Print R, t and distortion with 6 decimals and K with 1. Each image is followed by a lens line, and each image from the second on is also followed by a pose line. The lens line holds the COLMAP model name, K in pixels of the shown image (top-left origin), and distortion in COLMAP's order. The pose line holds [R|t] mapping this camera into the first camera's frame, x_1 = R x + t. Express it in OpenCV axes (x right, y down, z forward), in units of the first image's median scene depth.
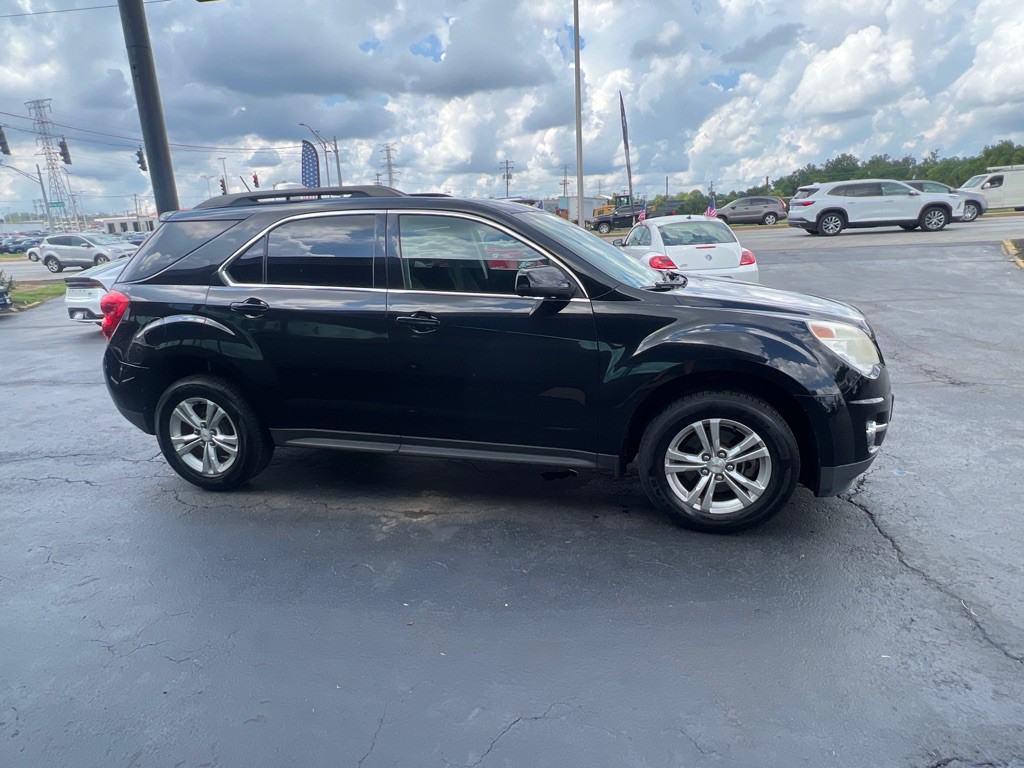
lens RADIAL K [[621.2, 0, 517.1], [0, 621.2, 392.1], [0, 0, 1]] dist [-0.003314, 0.000331]
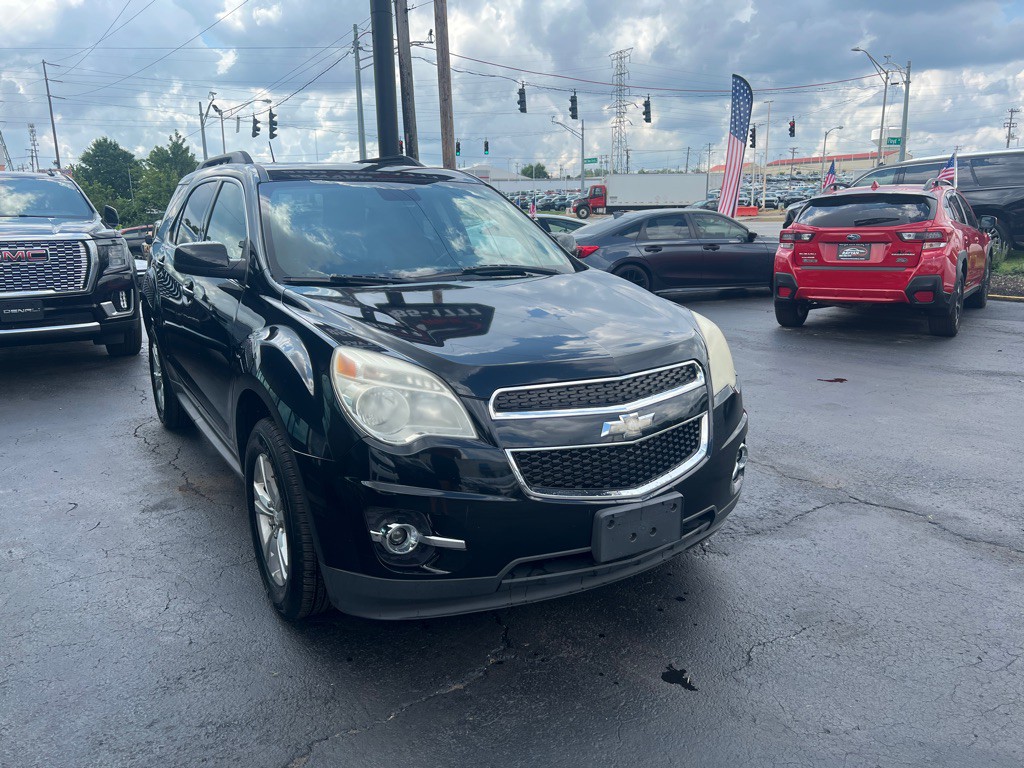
lens RADIAL K [[812.6, 0, 506.4], [0, 812.6, 392.5], [0, 0, 1]] dist [0.046807, -0.061189]
pose [[0.687260, 0.191548, -0.700702, 0.170662], [-0.200333, 0.977178, 0.070638, -0.022864], [0.698241, 0.091827, 0.709948, 0.068910]]
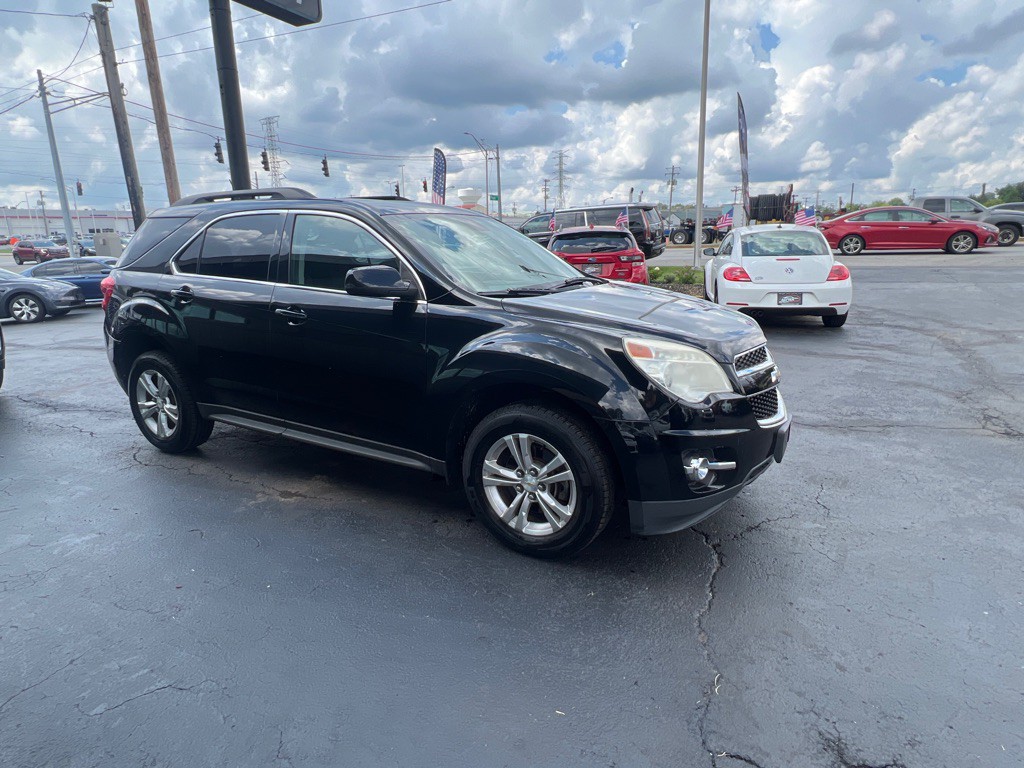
lens RADIAL K [[621.2, 0, 516.6], [0, 621.2, 389.1], [0, 0, 1]] dist [-0.003314, 0.000331]
pose [[0.959678, 0.090220, -0.266230, 0.077164], [-0.093714, 0.995599, -0.000423, -0.003192], [0.265020, 0.025356, 0.963909, 0.011773]]
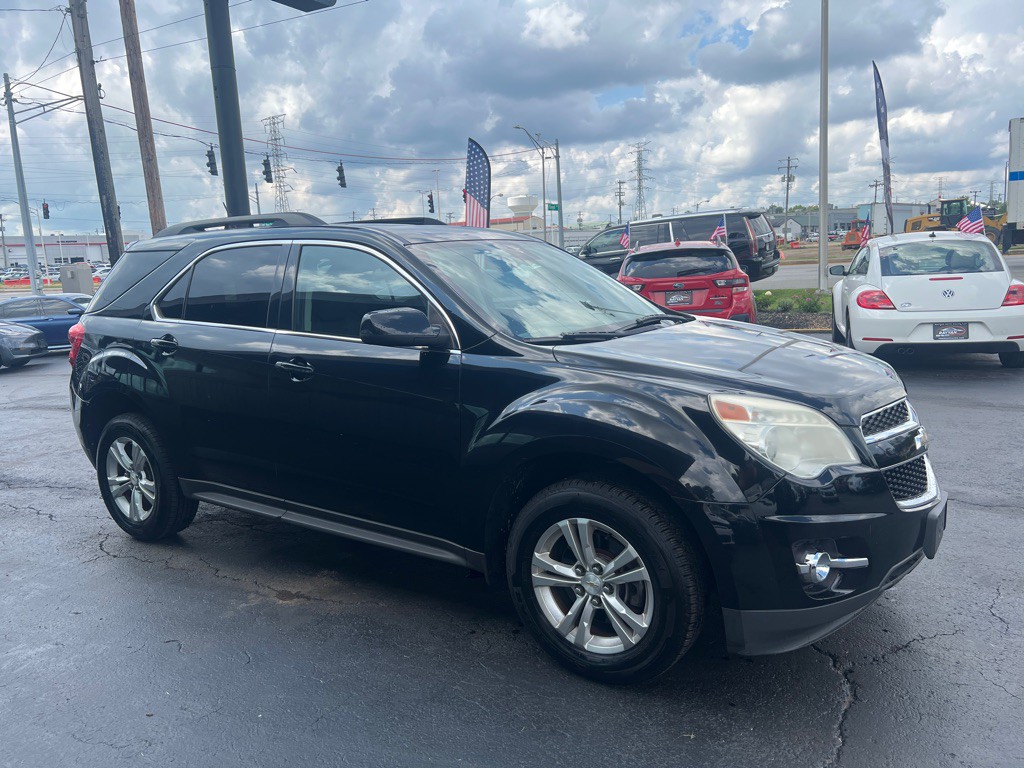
lens RADIAL K [[812.6, 0, 516.3], [0, 812.6, 390.8], [0, 0, 1]] dist [0.046807, -0.061189]
pose [[0.933948, 0.057764, -0.352709, 0.080159], [-0.087065, 0.993895, -0.067770, -0.004856], [0.346641, 0.094003, 0.933276, 0.008298]]
